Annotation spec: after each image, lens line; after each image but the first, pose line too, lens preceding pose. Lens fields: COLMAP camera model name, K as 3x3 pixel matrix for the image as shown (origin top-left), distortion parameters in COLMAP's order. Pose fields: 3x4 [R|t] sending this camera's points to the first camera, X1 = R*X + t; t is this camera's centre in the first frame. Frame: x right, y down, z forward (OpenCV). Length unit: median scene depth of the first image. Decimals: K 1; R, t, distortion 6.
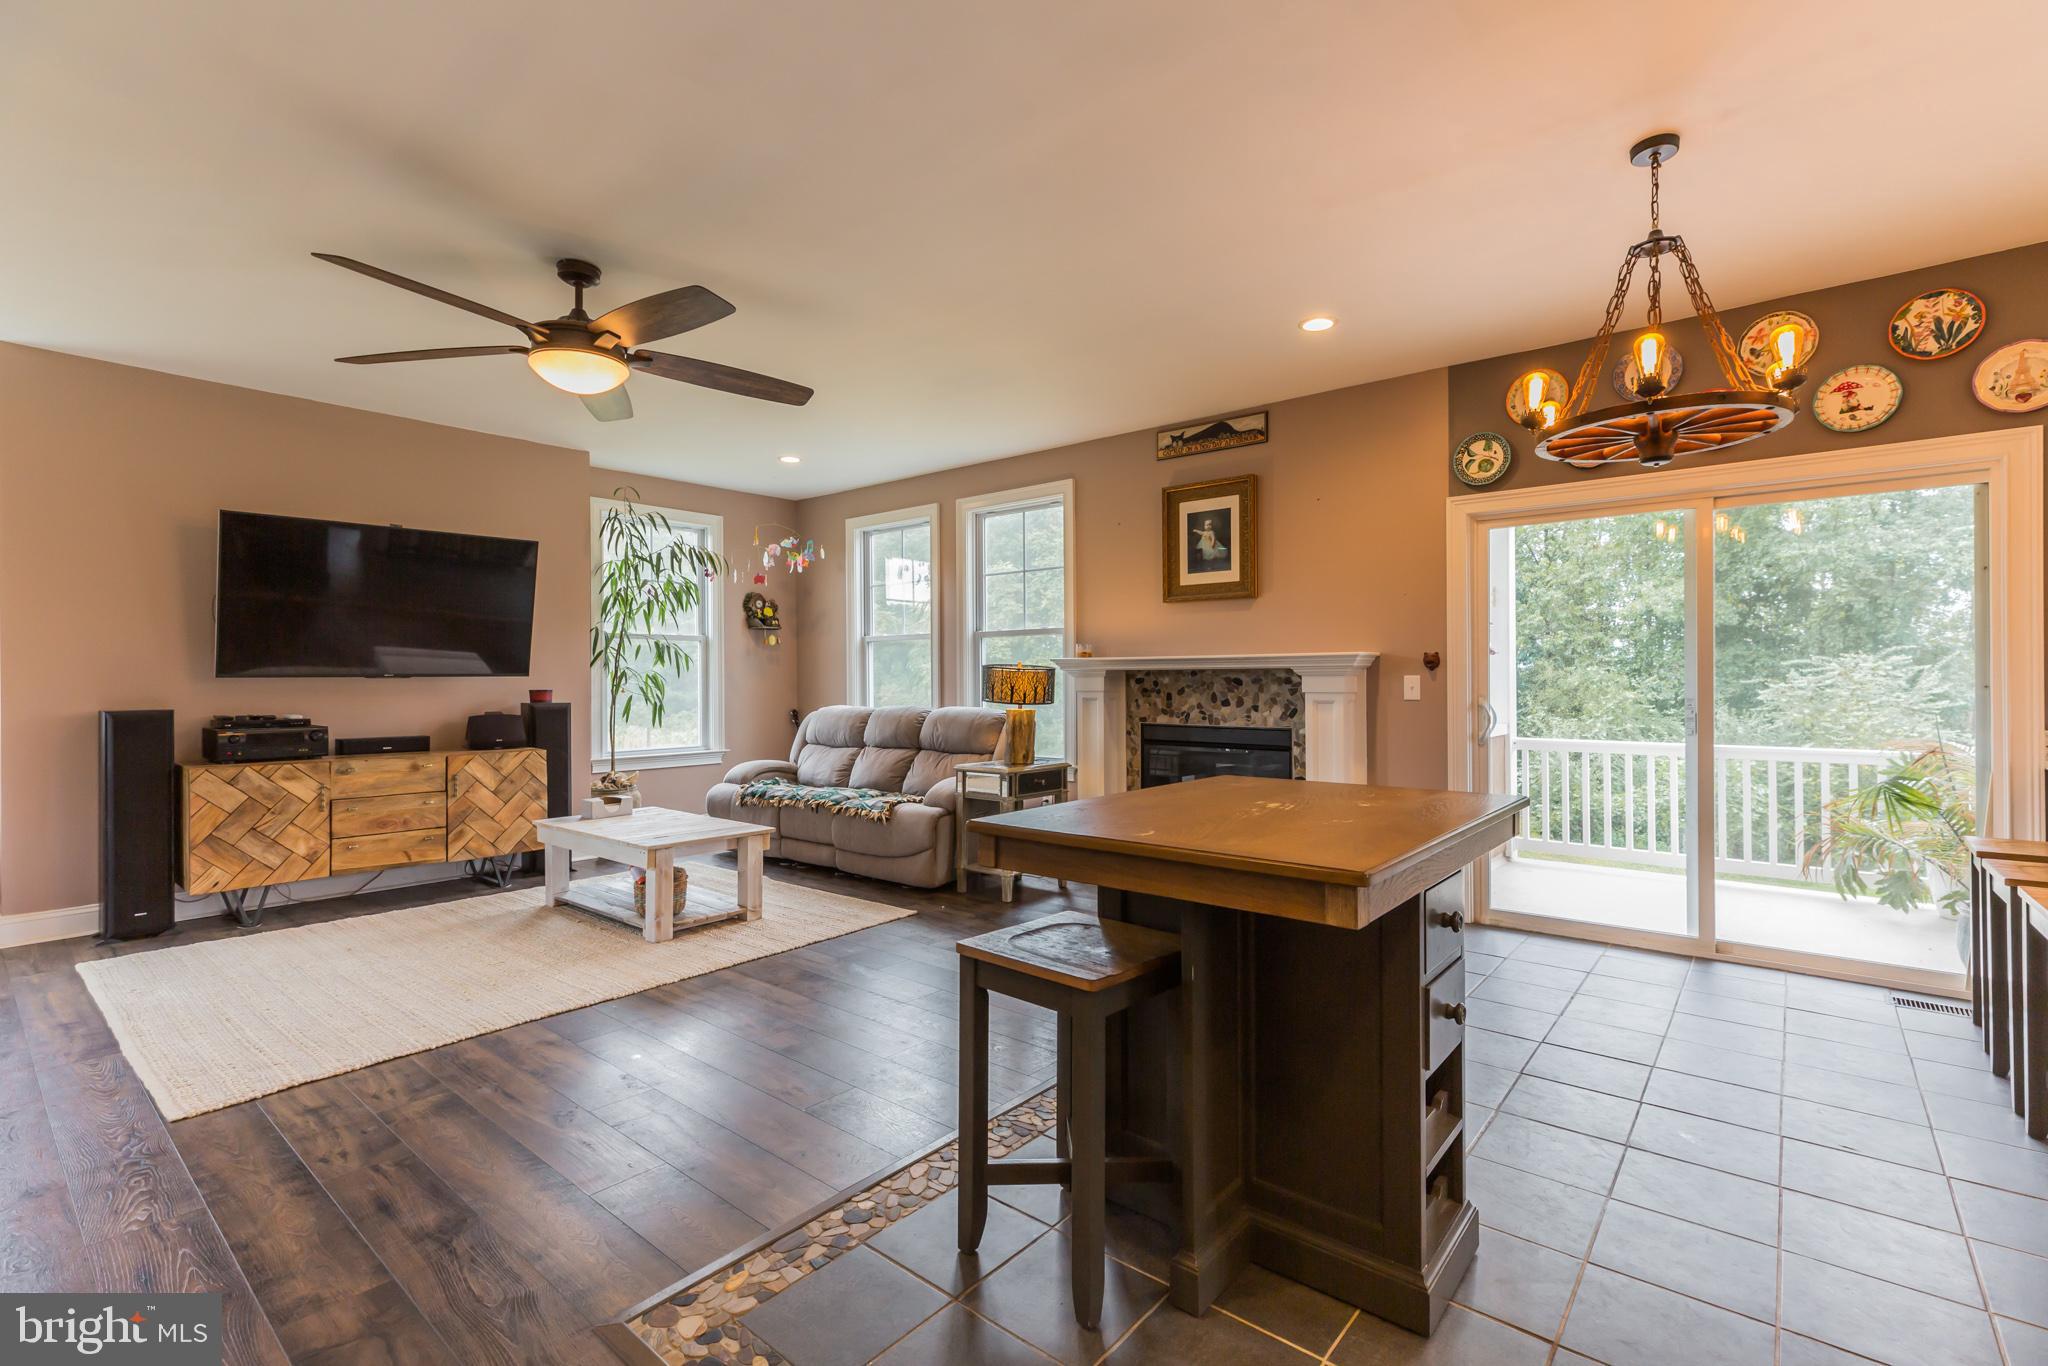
lens RADIAL K [[919.0, 0, 1061.0], [0, 919.0, 679.8], [0, 0, 1]] dist [0.001469, 0.000792]
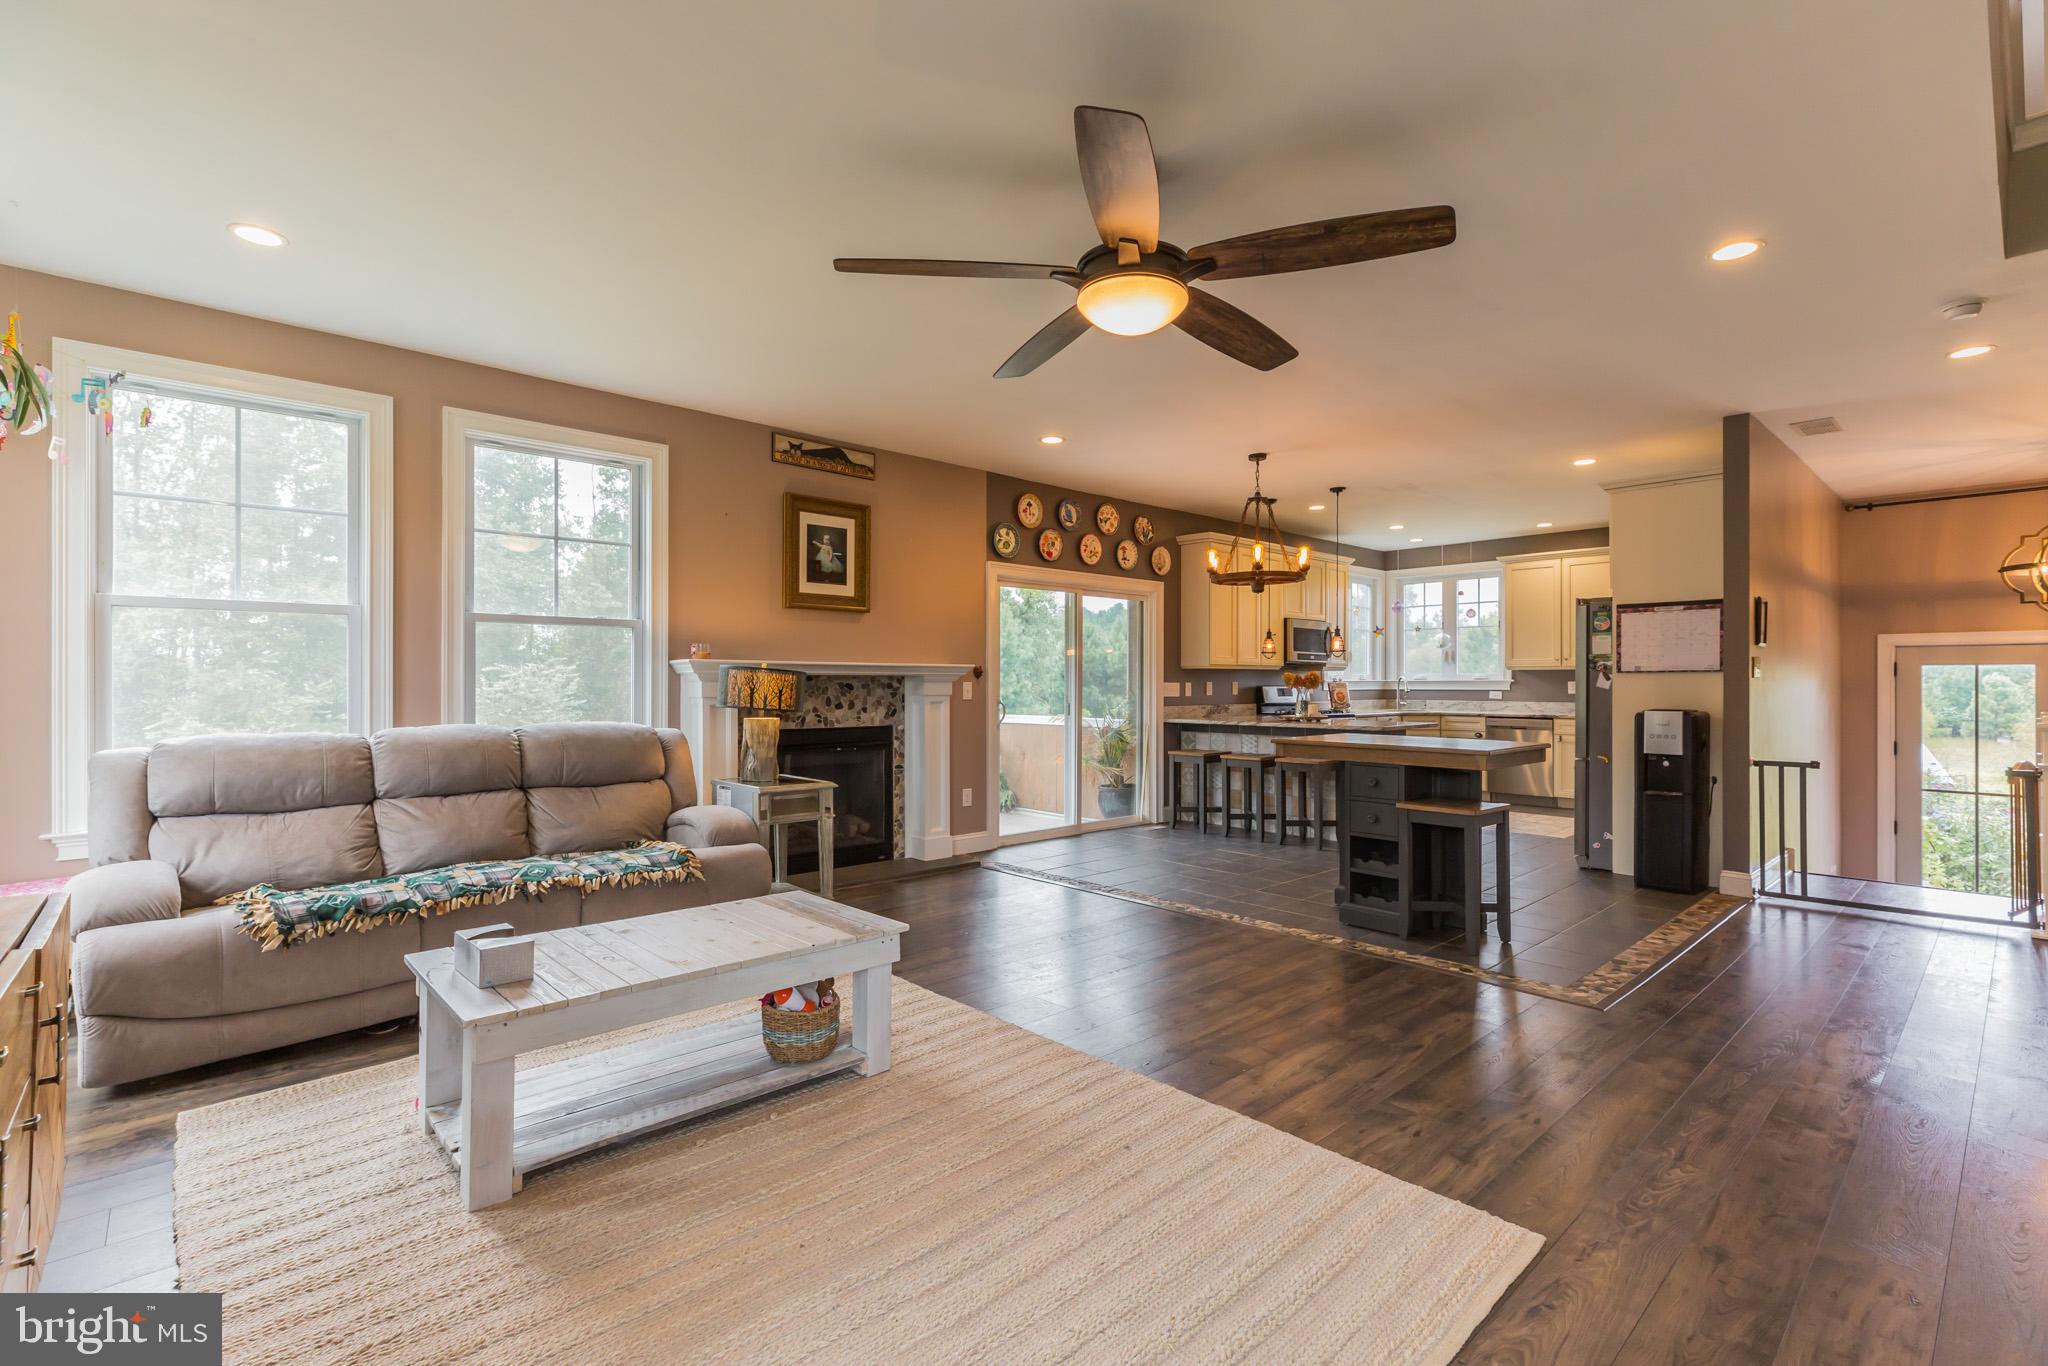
lens RADIAL K [[904.5, 0, 1017.6], [0, 904.5, 679.5], [0, 0, 1]] dist [0.002752, 0.000403]
pose [[0.158345, 0.007424, 0.987356, -0.863102], [-0.003407, 0.999970, -0.006972, 0.000421], [-0.987378, -0.002260, 0.158366, 0.630928]]
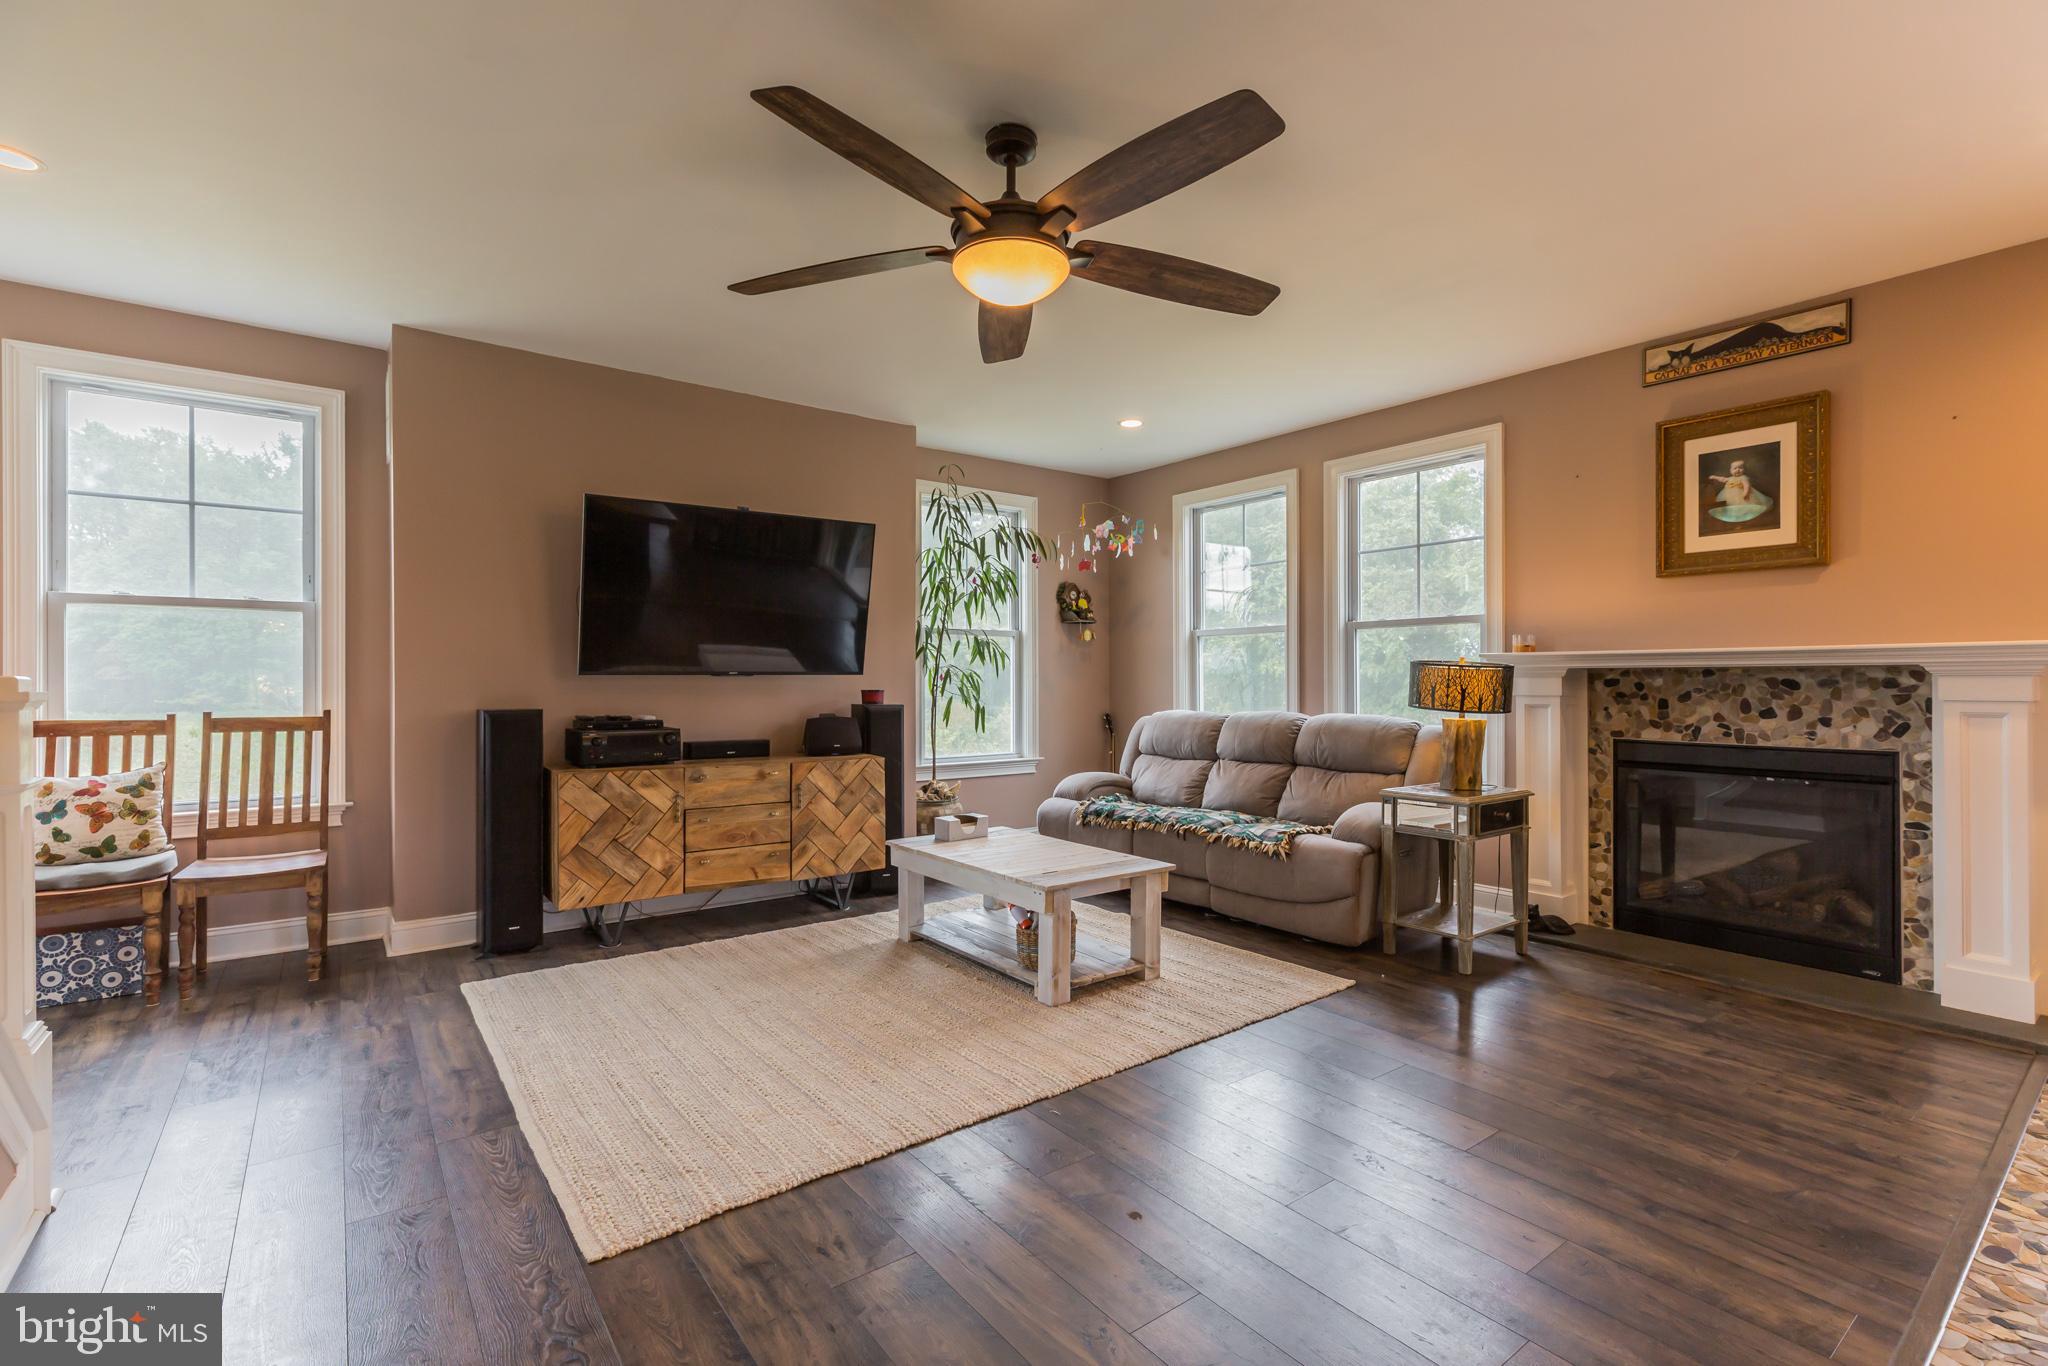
lens RADIAL K [[930.8, 0, 1051.8], [0, 930.8, 682.1], [0, 0, 1]] dist [0.001851, 0.000225]
pose [[0.973304, 0.003749, -0.229489, -0.202181], [-0.003513, 0.999993, 0.001441, 0.001301], [0.229492, -0.000596, 0.973310, 0.164495]]
